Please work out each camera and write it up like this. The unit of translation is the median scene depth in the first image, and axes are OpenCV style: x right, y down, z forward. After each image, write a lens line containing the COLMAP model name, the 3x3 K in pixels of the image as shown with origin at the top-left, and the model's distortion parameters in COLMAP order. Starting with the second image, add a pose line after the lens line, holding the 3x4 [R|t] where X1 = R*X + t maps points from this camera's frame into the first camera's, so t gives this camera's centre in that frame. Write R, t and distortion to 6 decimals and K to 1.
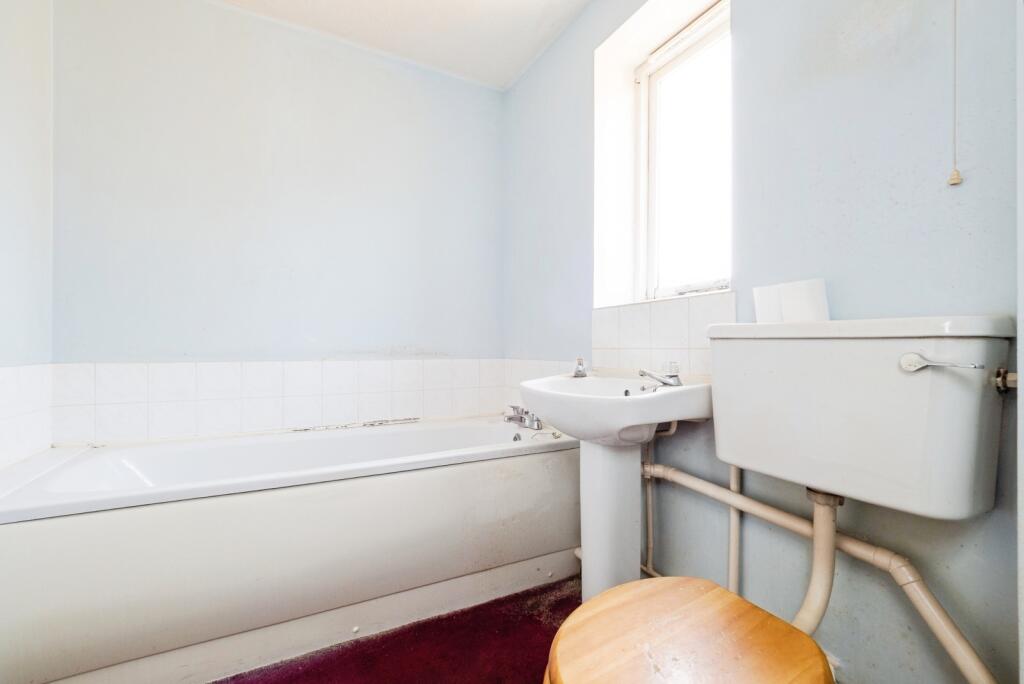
lens RADIAL K [[443.2, 0, 510.5], [0, 443.2, 341.6], [0, 0, 1]] dist [0.000016, -0.000420]
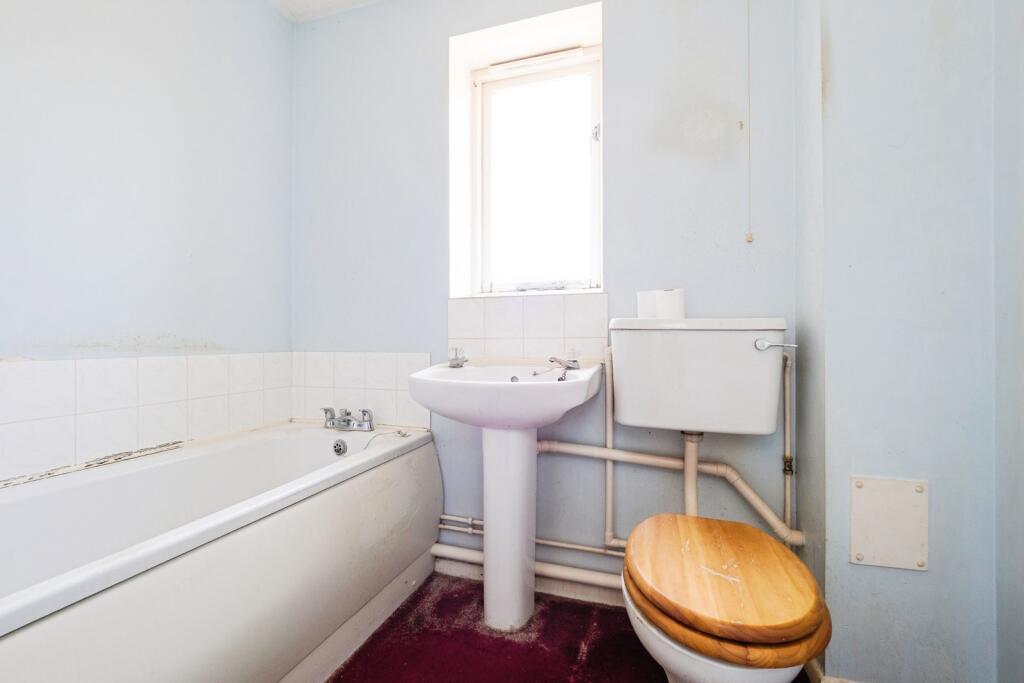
lens RADIAL K [[438.0, 0, 518.2], [0, 438.0, 340.8], [0, 0, 1]] dist [-0.001600, -0.000246]
pose [[0.711213, 0.000062, 0.702977, -0.390068], [-0.006962, 0.999952, 0.006956, 0.012230], [-0.702942, -0.009842, 0.711179, 0.199229]]
